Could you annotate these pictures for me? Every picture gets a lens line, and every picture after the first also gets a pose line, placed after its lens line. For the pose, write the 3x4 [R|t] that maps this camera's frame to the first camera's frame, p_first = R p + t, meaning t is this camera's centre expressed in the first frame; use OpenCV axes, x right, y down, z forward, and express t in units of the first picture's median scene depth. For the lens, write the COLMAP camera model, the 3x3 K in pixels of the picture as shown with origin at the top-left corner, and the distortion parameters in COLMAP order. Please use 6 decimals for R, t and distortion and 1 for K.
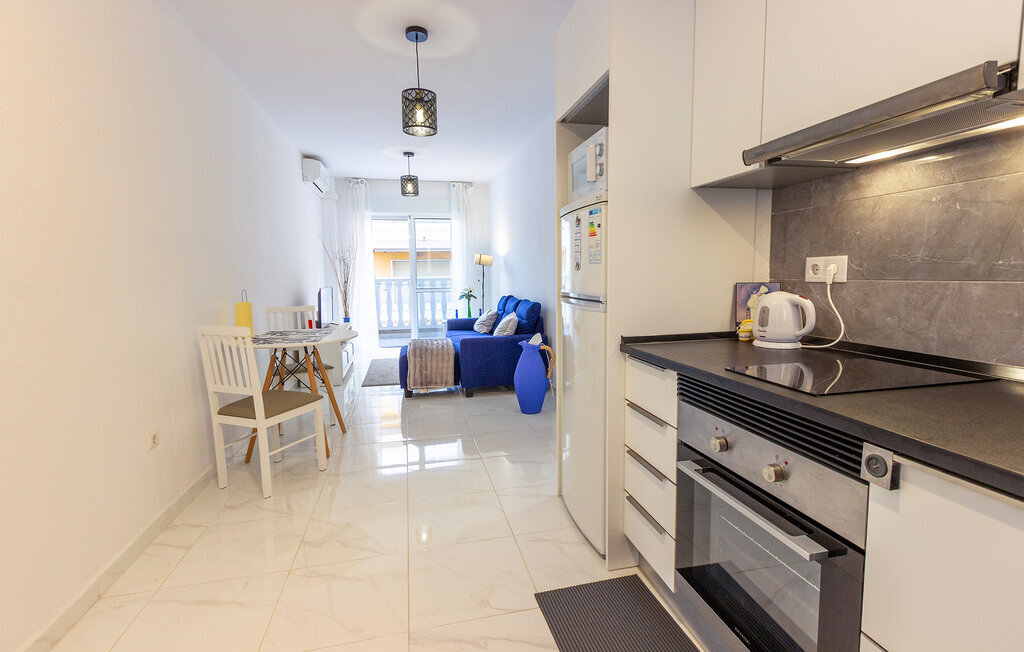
lens RADIAL K [[465.6, 0, 513.2], [0, 465.6, 319.4], [0, 0, 1]] dist [0.000353, -0.000664]
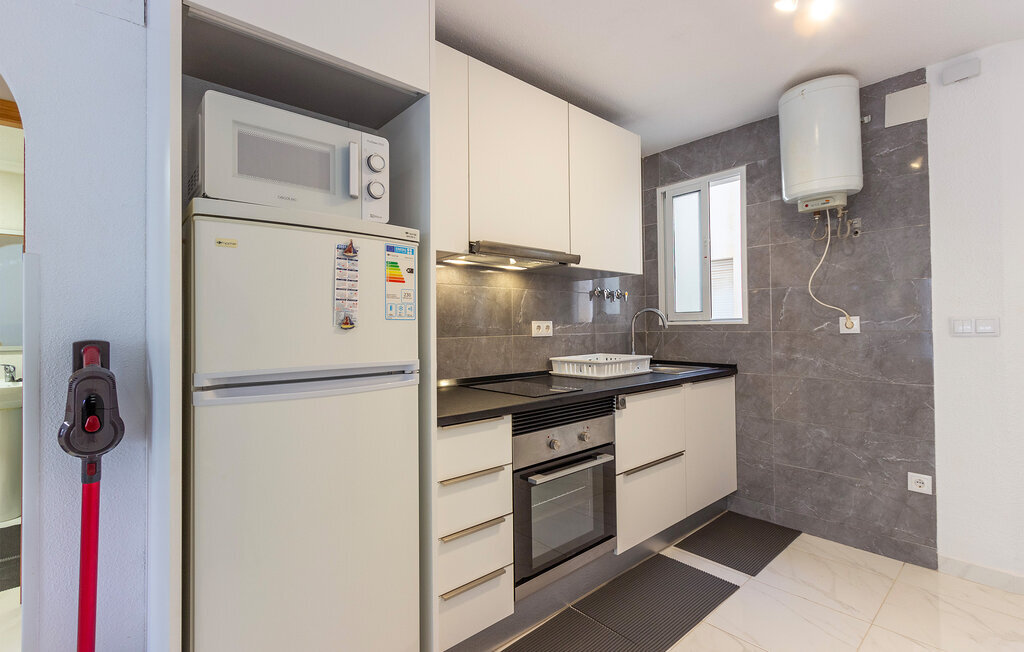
lens RADIAL K [[465.6, 0, 519.5], [0, 465.6, 323.5], [0, 0, 1]] dist [0.000353, -0.000664]
pose [[-0.483497, 0.025211, 0.874983, -0.746313], [0.104637, 0.994082, 0.029178, -0.159217], [-0.869070, 0.105663, -0.483273, 1.622596]]
